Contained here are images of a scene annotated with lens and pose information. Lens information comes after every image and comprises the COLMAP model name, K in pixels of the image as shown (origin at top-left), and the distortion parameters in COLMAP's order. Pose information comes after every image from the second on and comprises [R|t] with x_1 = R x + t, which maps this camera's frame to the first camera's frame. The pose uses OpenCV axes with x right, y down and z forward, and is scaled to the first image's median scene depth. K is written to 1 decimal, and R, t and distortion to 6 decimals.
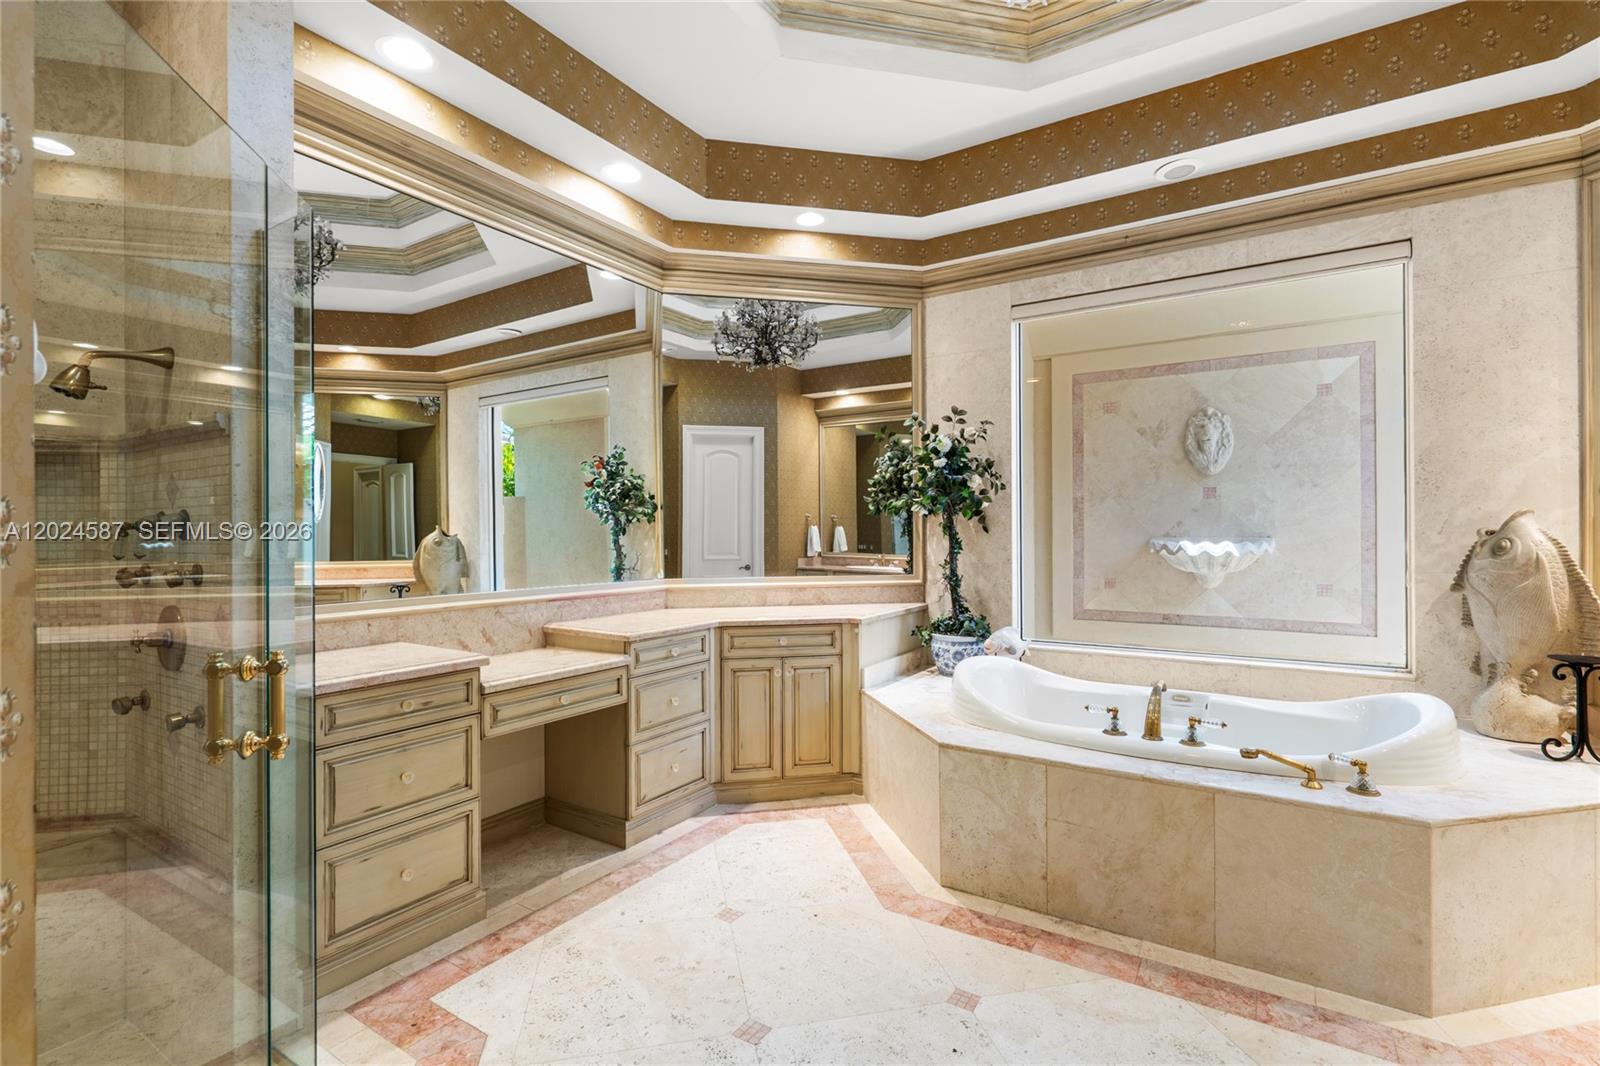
lens RADIAL K [[735.7, 0, 789.6], [0, 735.7, 534.8], [0, 0, 1]] dist [-0.004641, 0.004101]
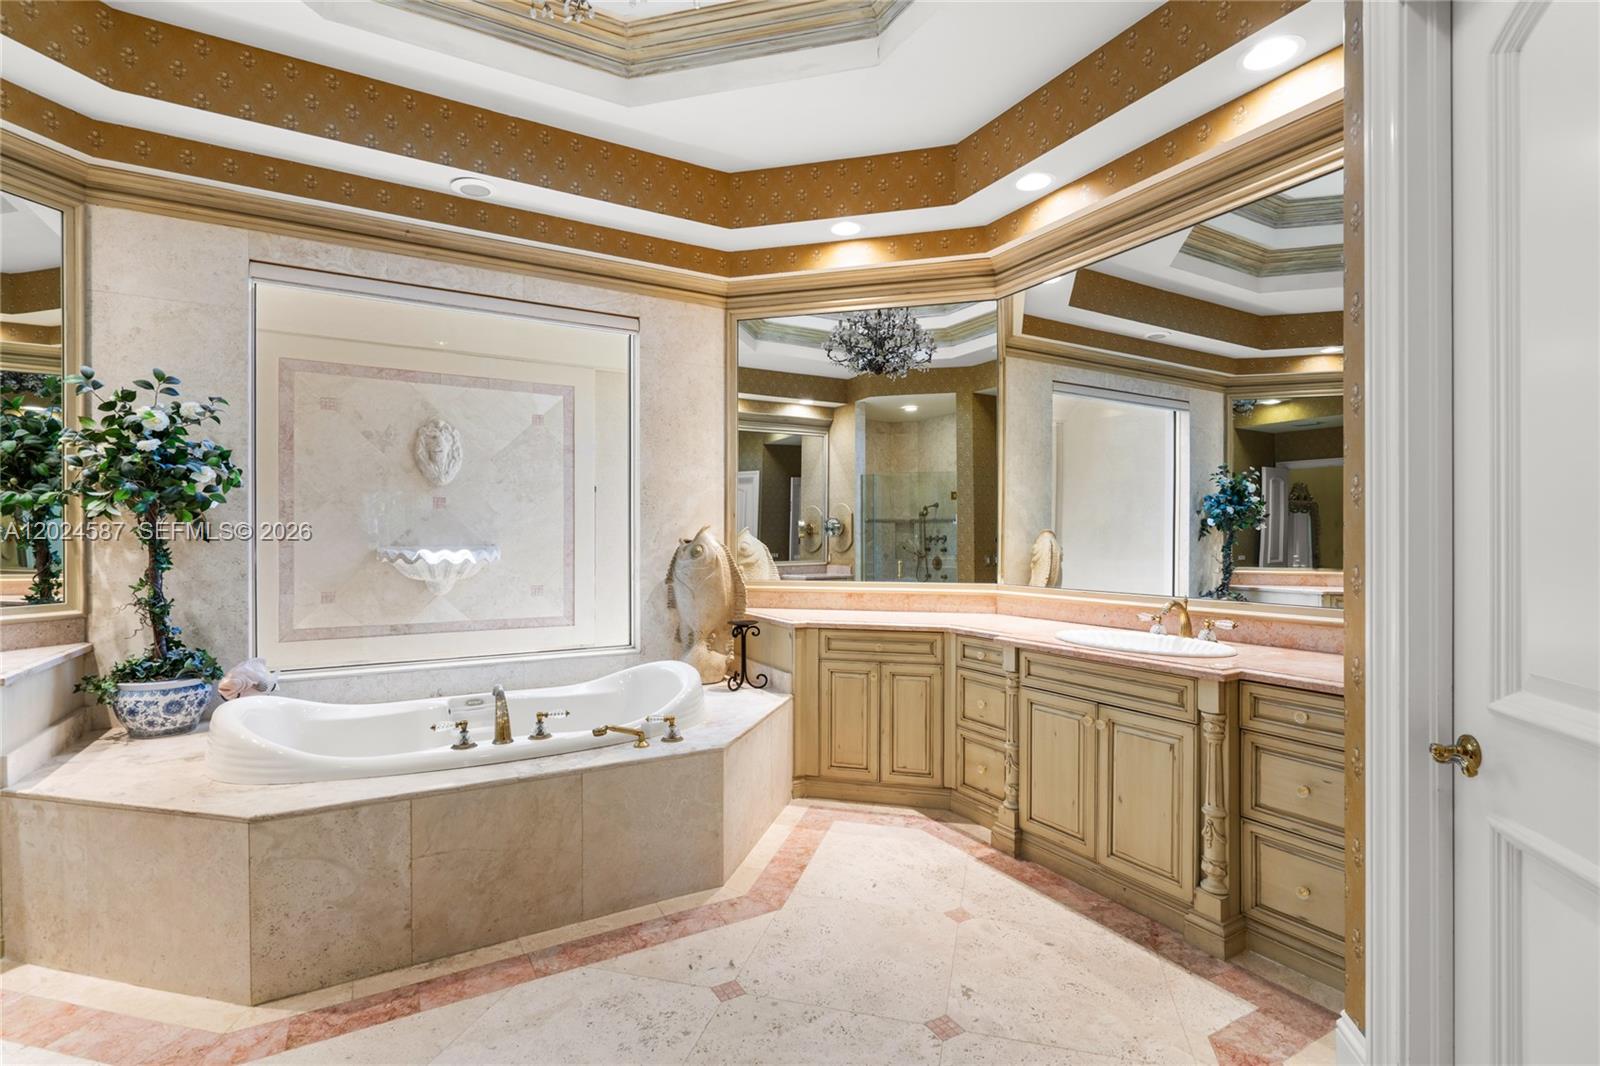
lens RADIAL K [[735.7, 0, 815.7], [0, 735.7, 542.2], [0, 0, 1]] dist [-0.004641, 0.004101]
pose [[0.443162, -0.000654, 0.896441, -0.172081], [0.002820, 0.999996, -0.000664, 0.000173], [-0.896437, 0.002822, 0.443162, 0.113958]]
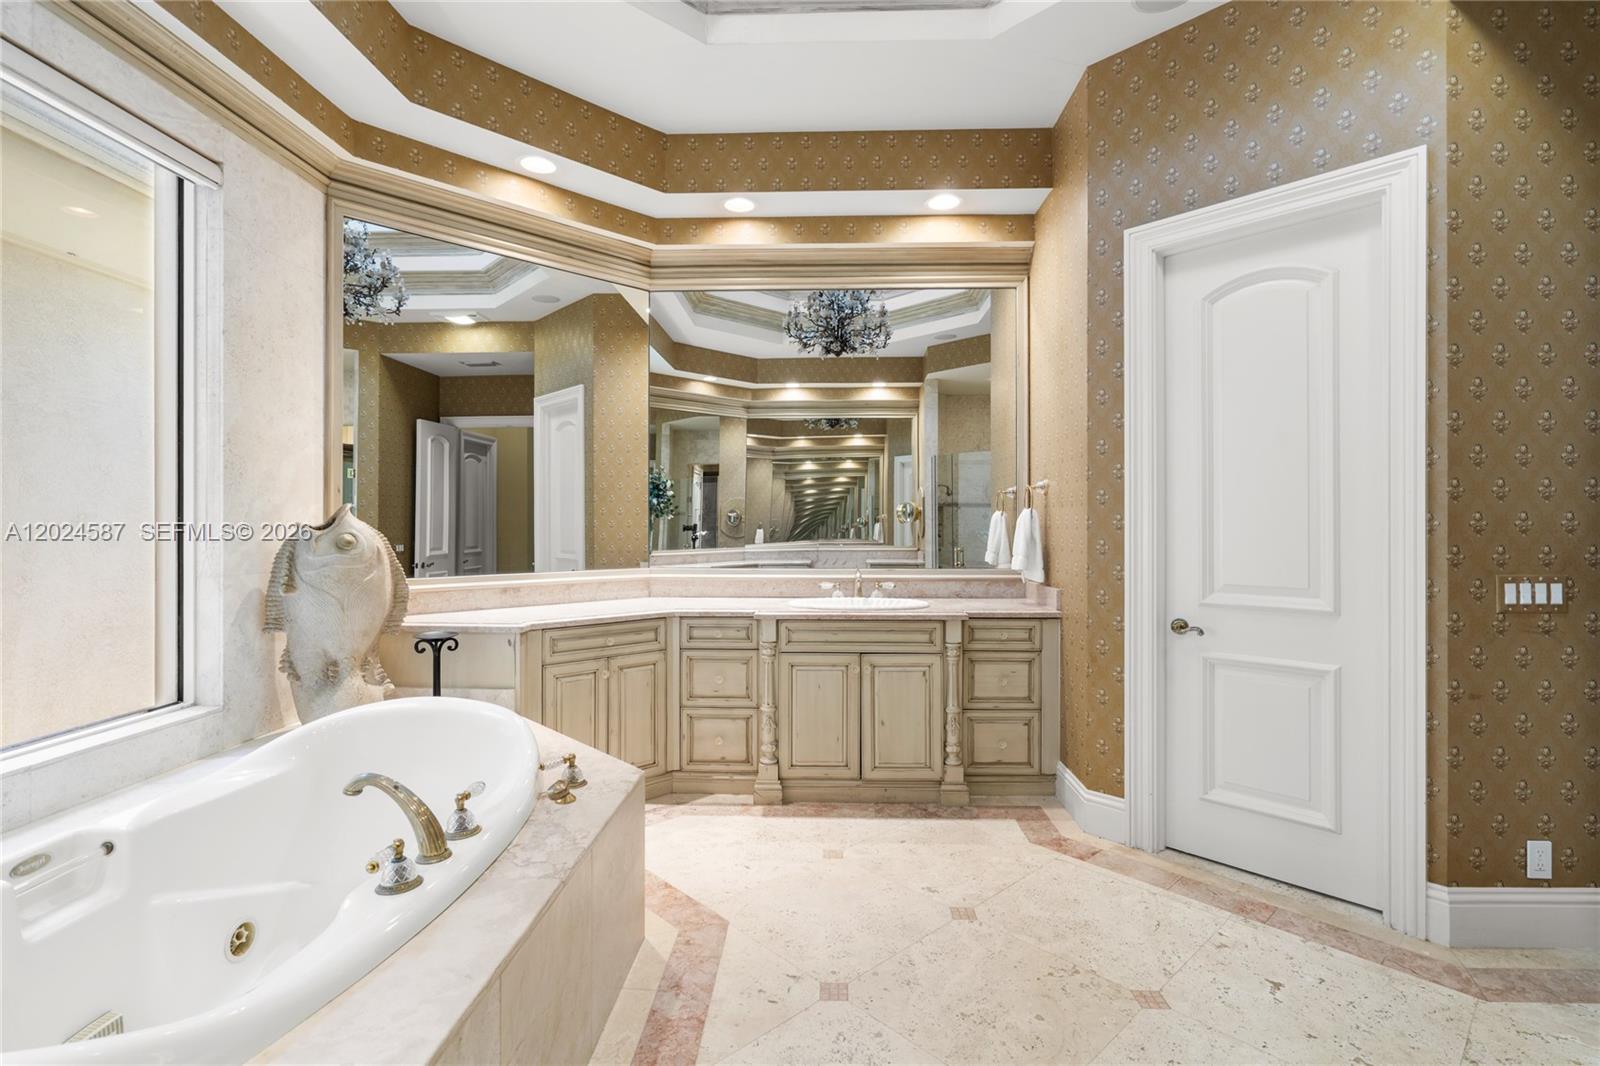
lens RADIAL K [[735.7, 0, 786.5], [0, 735.7, 525.9], [0, 0, 1]] dist [-0.004641, 0.004101]
pose [[-0.509441, 0.002823, 0.860501, -0.147488], [0.005416, 0.999985, -0.000074, -0.001102], [-0.860489, 0.004623, -0.509449, 0.715188]]
